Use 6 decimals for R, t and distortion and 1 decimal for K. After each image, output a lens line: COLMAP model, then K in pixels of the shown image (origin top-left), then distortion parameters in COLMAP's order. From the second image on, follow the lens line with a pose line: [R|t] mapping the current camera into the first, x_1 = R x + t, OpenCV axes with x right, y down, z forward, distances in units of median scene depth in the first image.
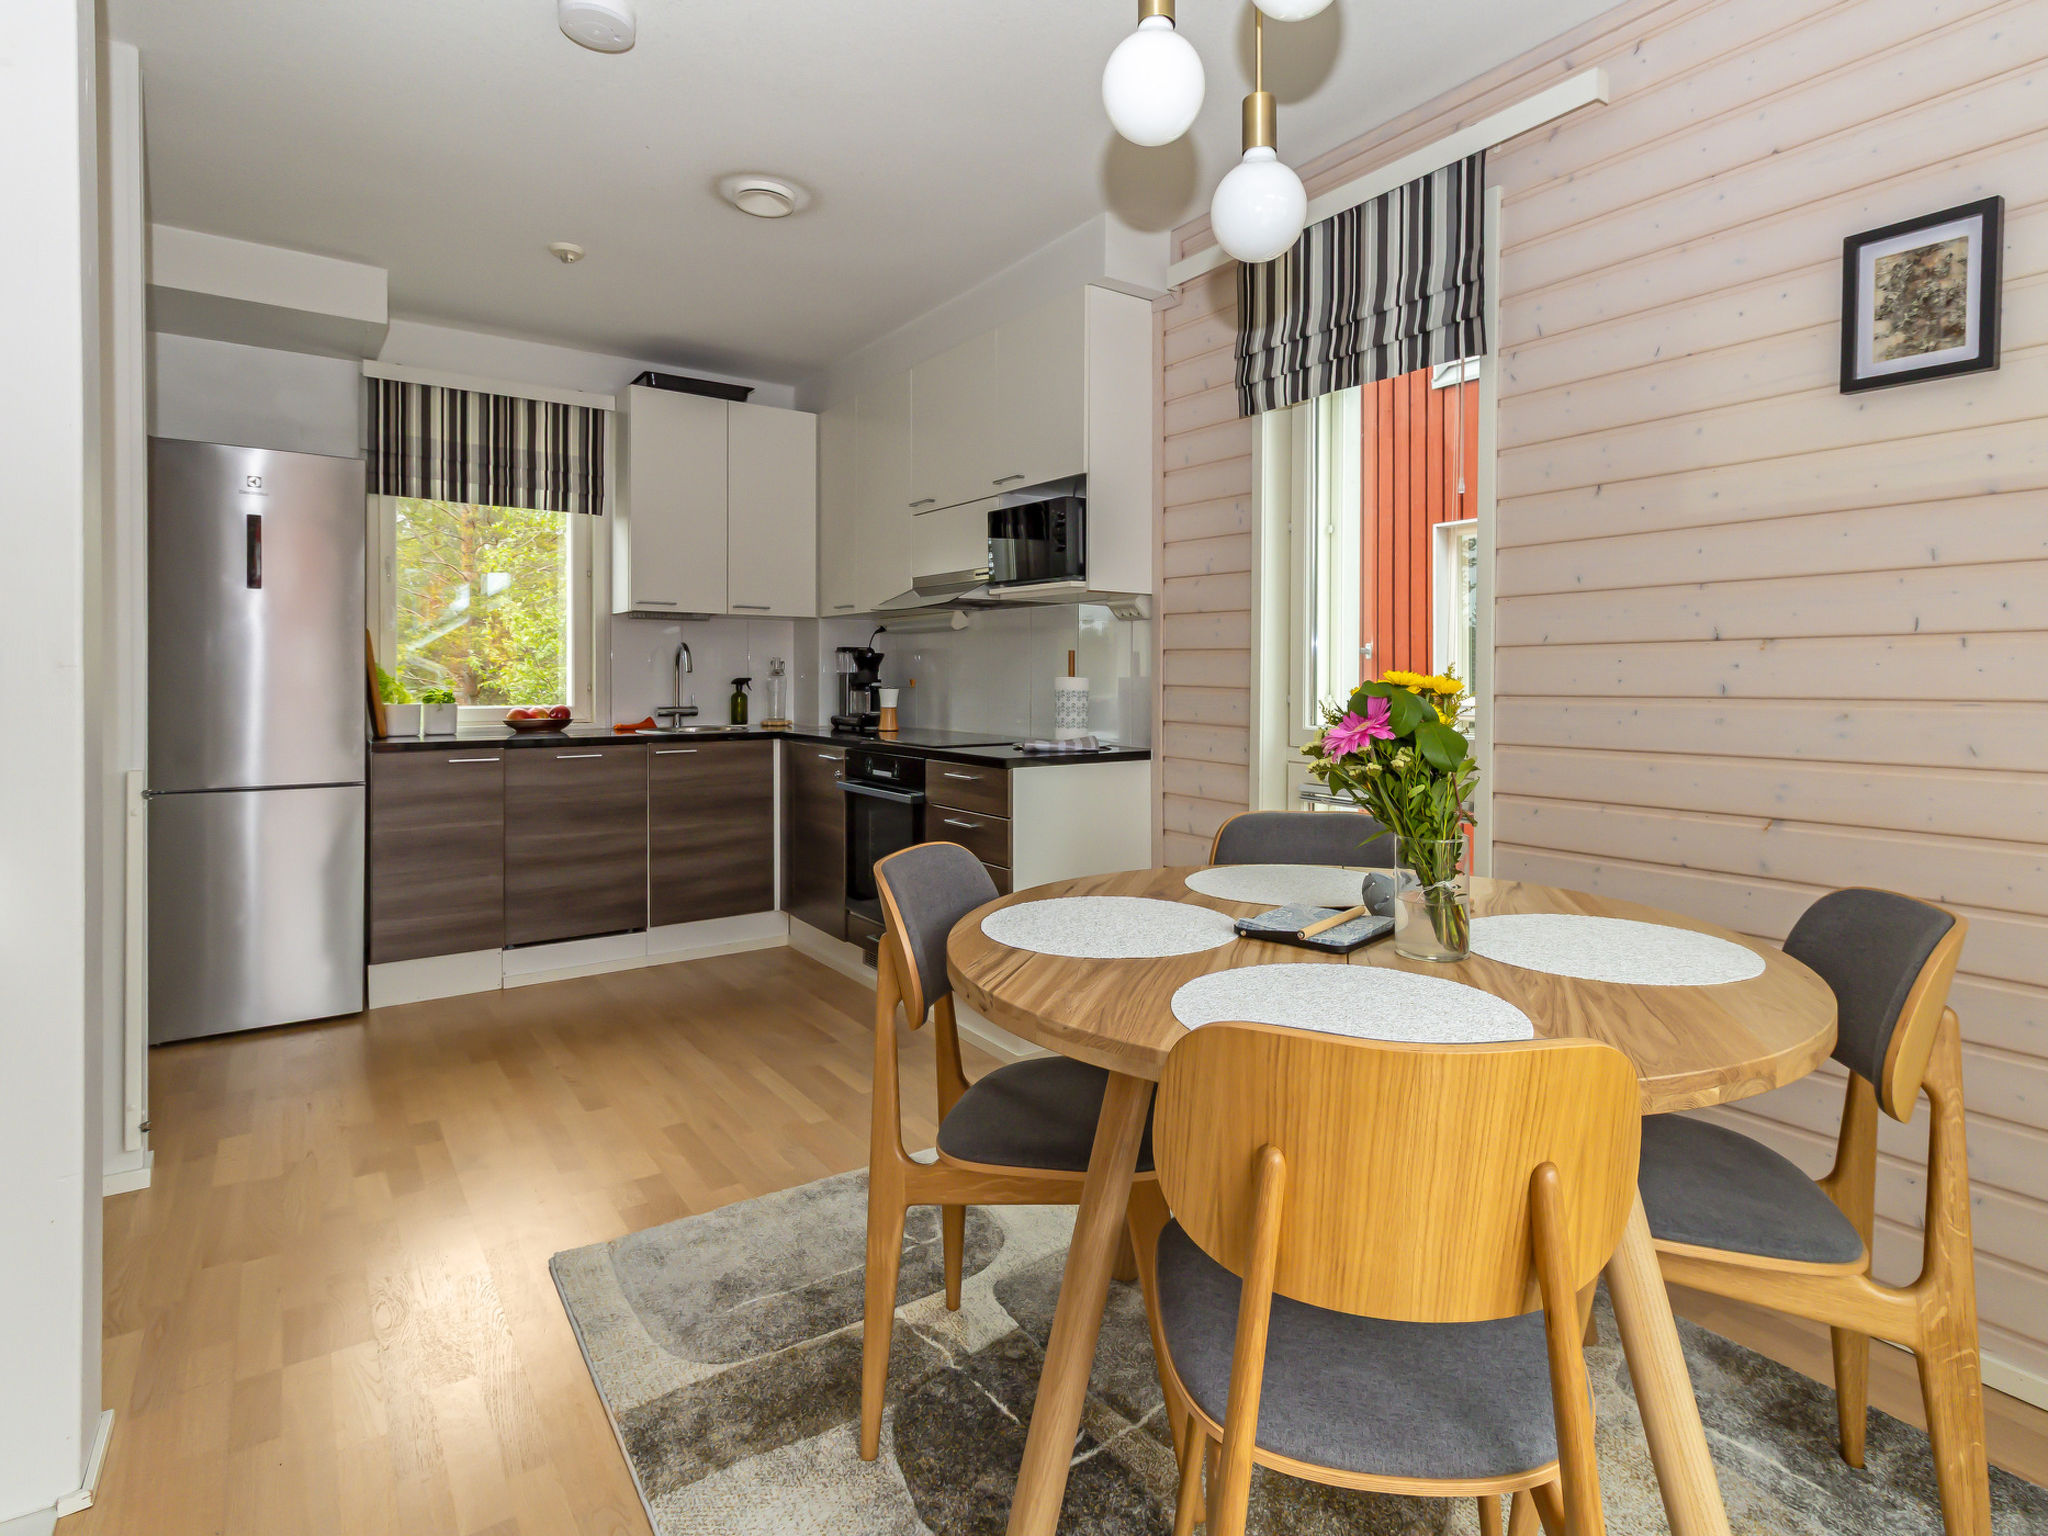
lens RADIAL K [[1095.7, 0, 1072.5], [0, 1095.7, 700.9], [0, 0, 1]] dist [-0.002393, 0.000285]
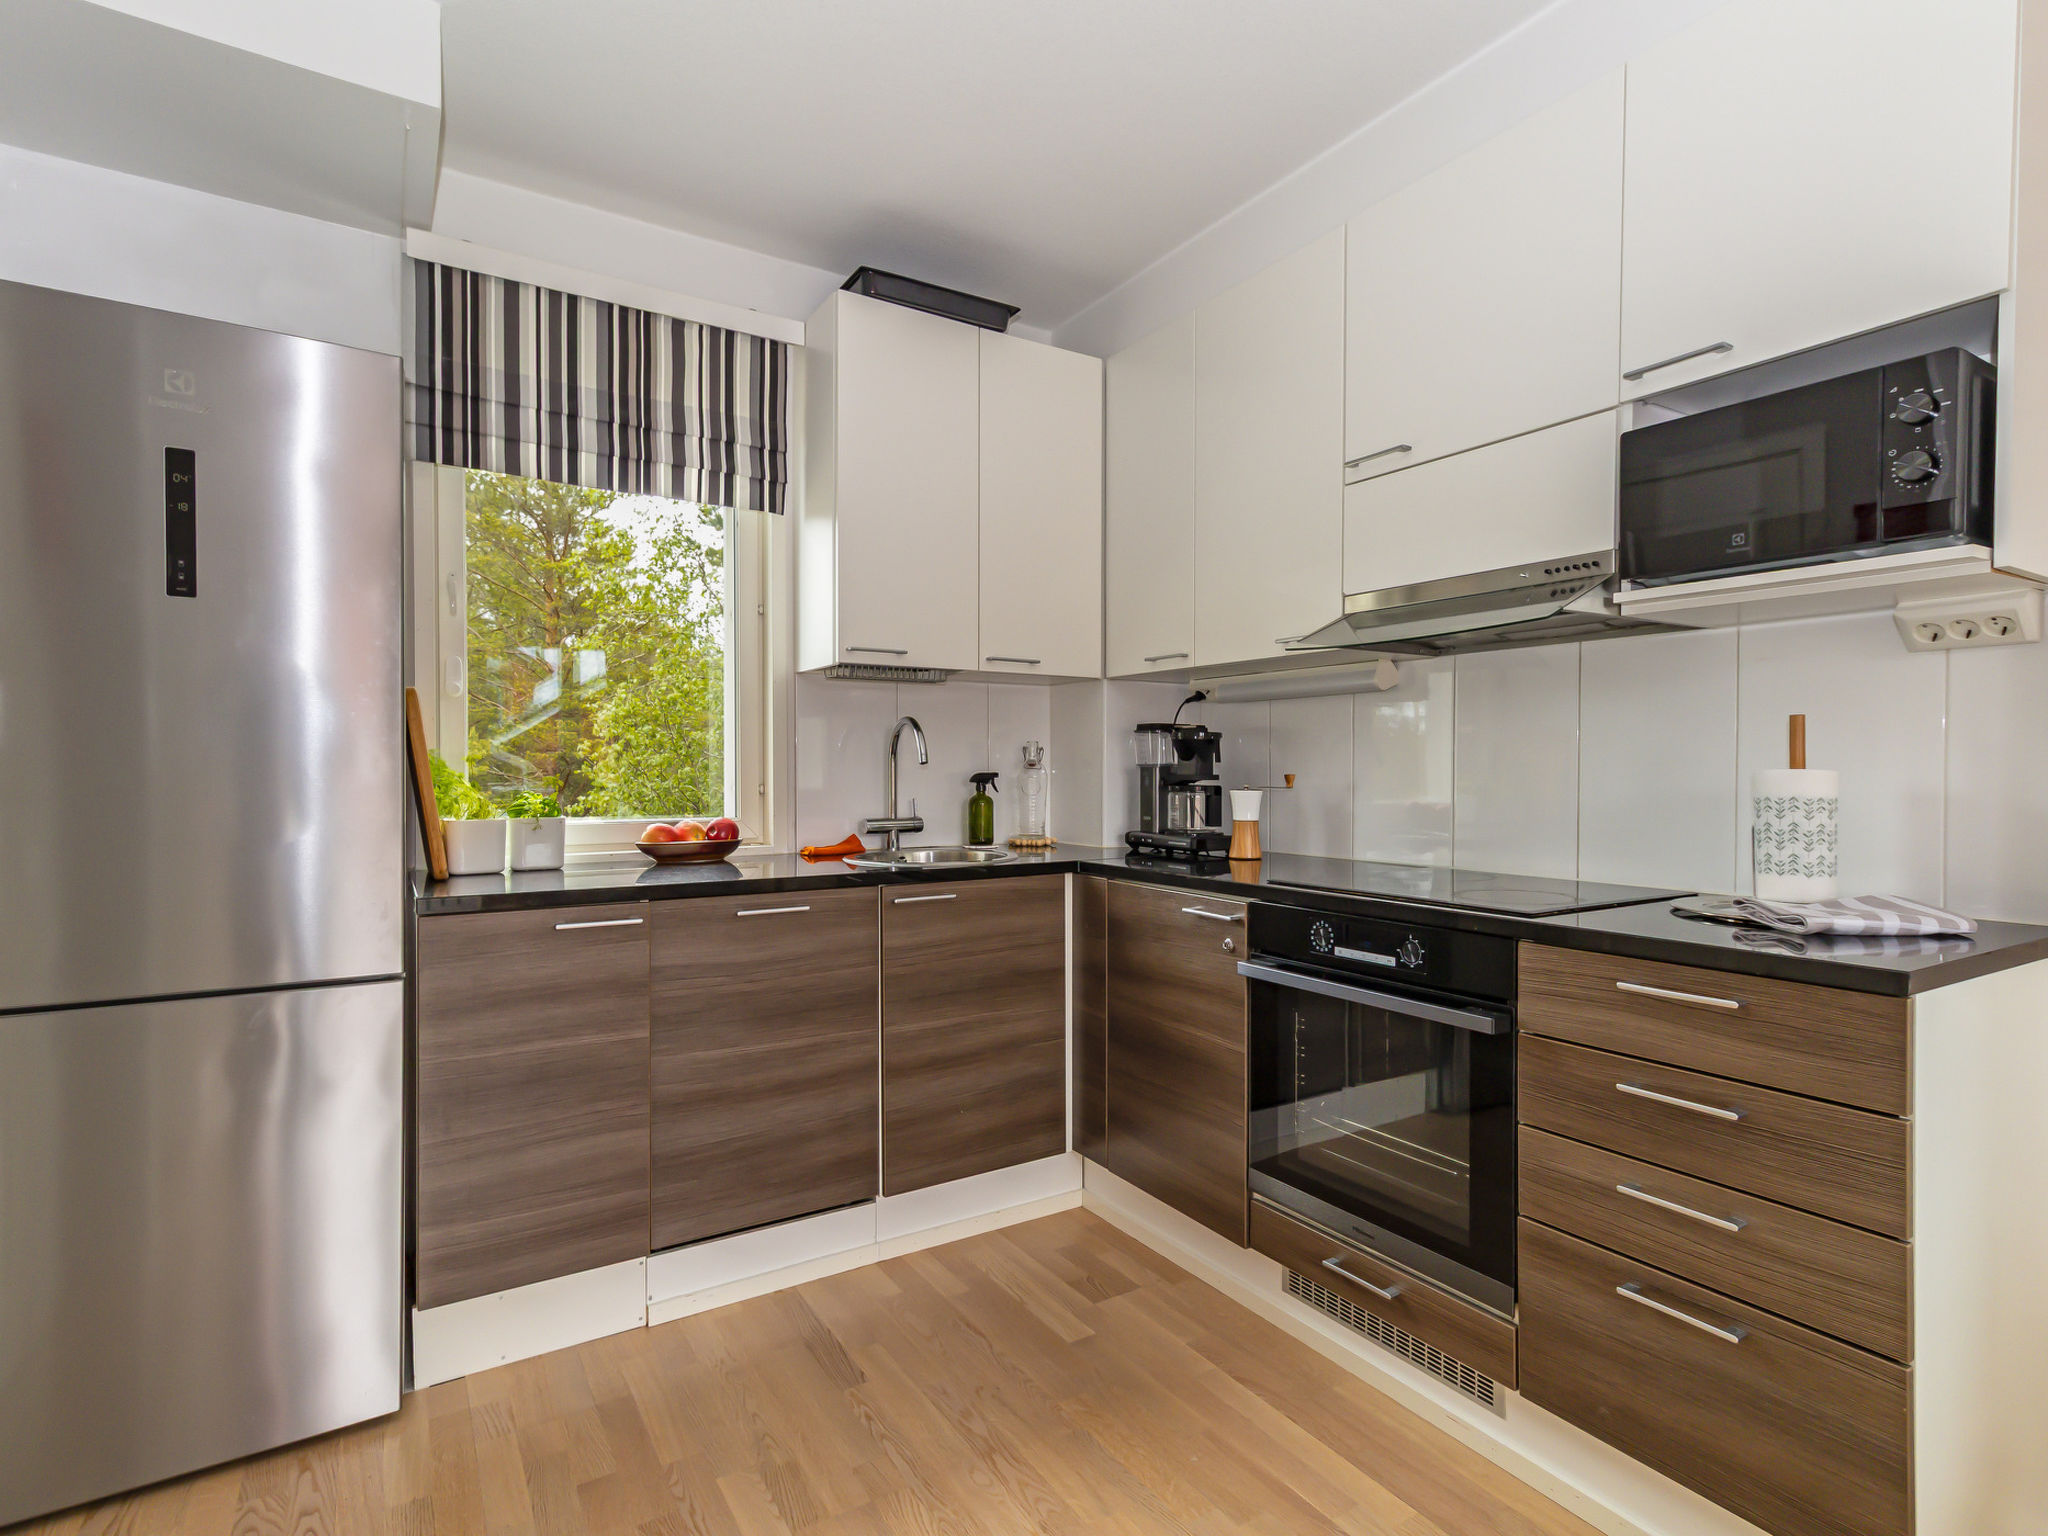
lens RADIAL K [[1027.5, 0, 1025.0], [0, 1027.5, 795.6], [0, 0, 1]] dist [0.002503, -0.000093]
pose [[0.997622, -0.001856, -0.068903, -0.262571], [0.002072, 0.999993, 0.003059, -0.010331], [0.068897, -0.003195, 0.997619, 0.441141]]
